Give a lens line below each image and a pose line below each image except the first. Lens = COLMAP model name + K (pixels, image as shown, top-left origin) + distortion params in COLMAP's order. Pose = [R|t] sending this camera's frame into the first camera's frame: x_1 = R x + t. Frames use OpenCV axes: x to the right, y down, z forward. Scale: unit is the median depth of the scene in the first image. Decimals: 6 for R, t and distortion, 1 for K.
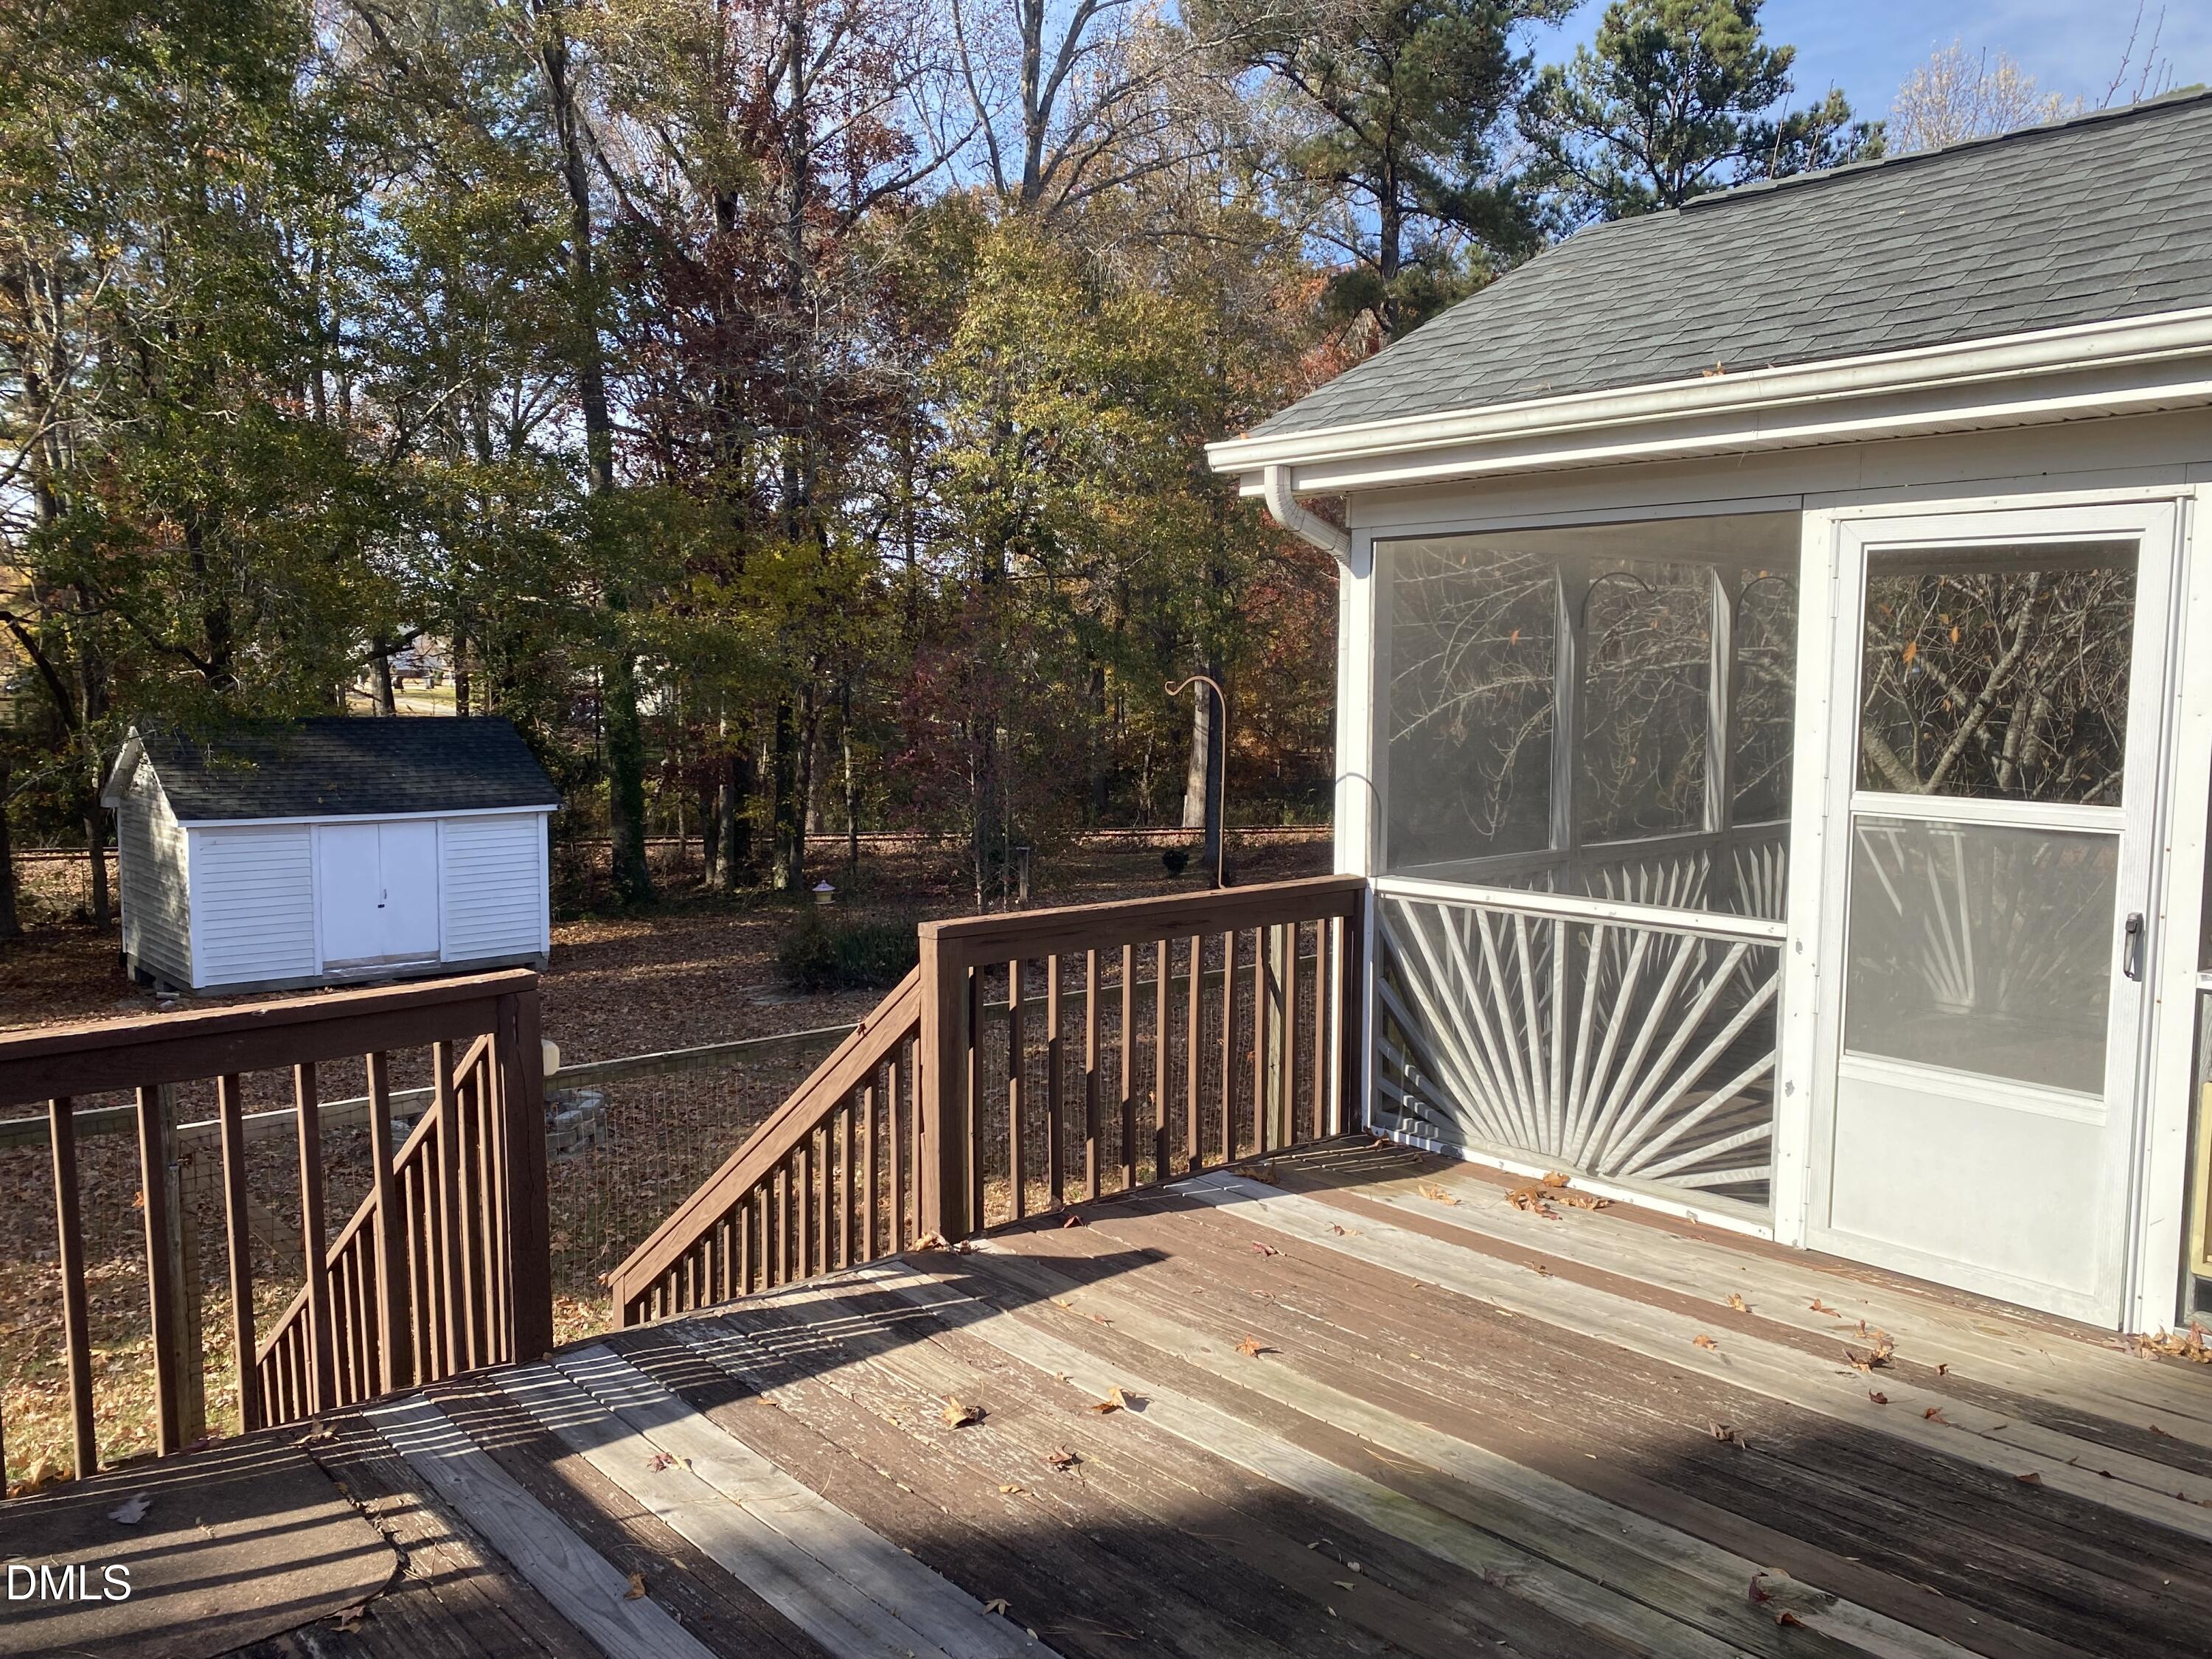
lens RADIAL K [[1702.0, 0, 1106.0], [0, 1702.0, 829.5], [0, 0, 1]] dist [-0.010224, -0.002466]
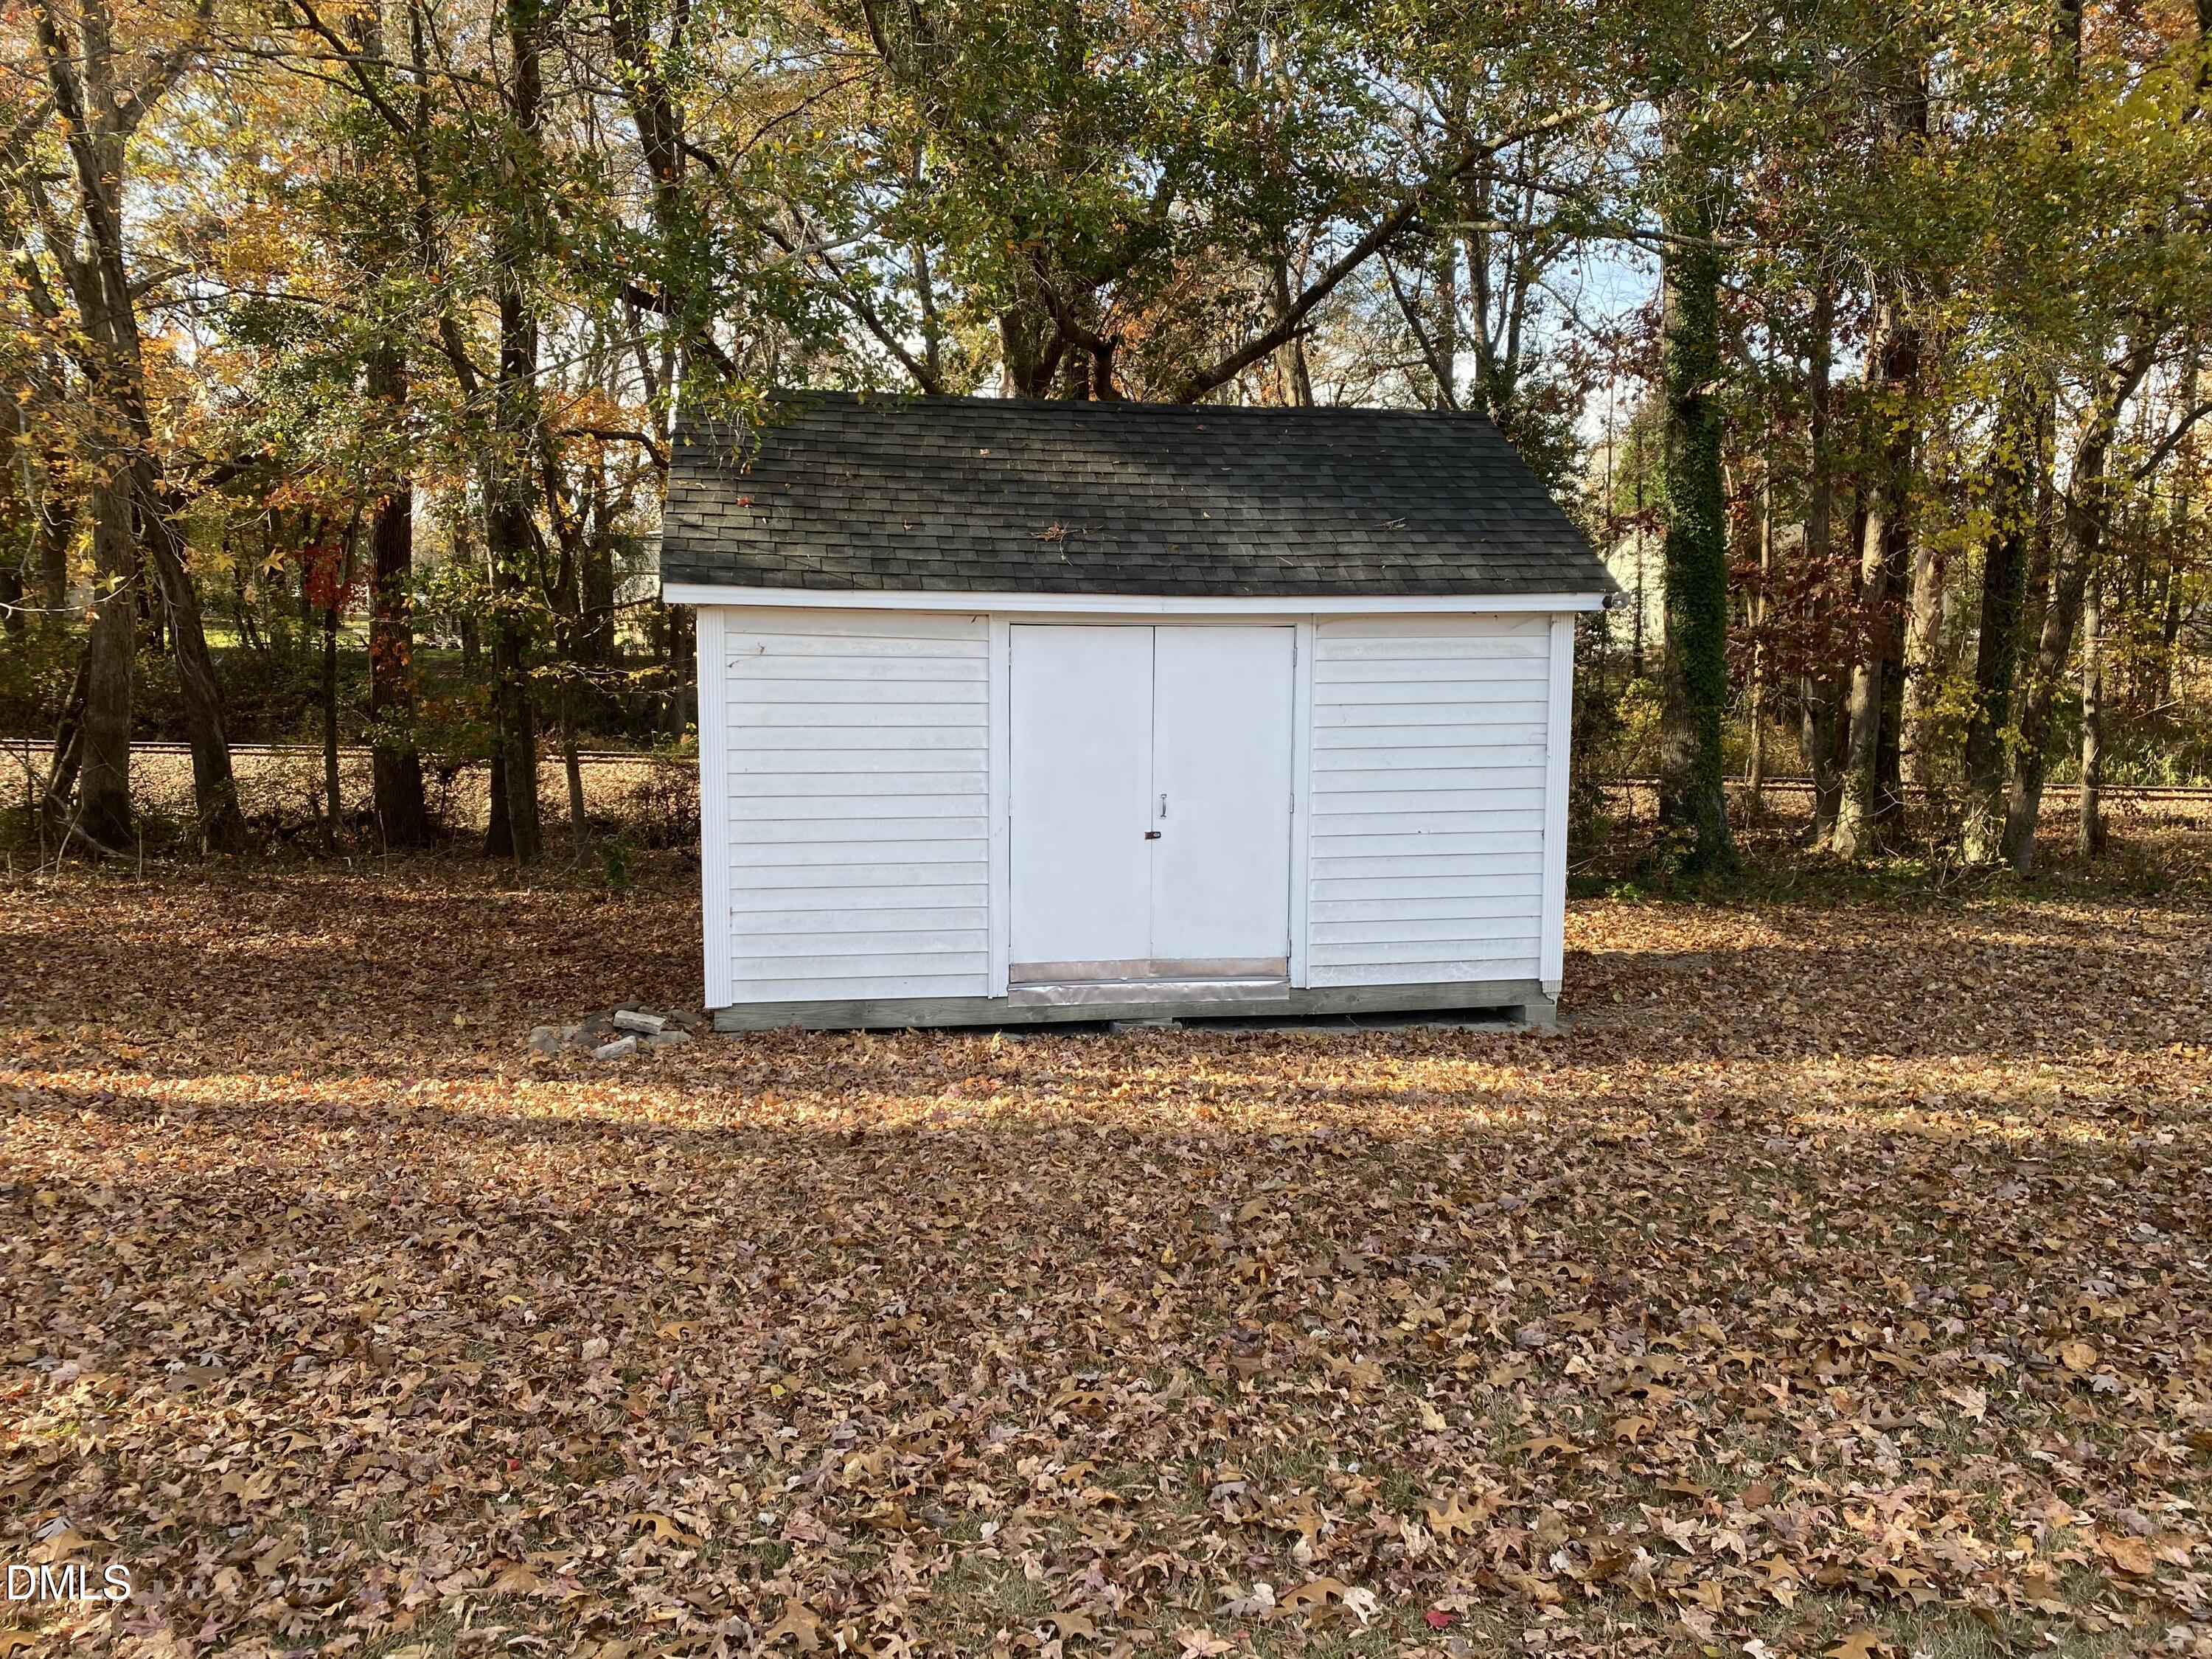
lens RADIAL K [[1702.0, 0, 1106.0], [0, 1702.0, 829.5], [0, 0, 1]] dist [-0.010224, -0.002466]
pose [[0.844284, 0.051724, -0.533394, -0.218990], [-0.042948, 0.998660, 0.028862, 0.032047], [0.534173, -0.001460, 0.845374, 0.642940]]
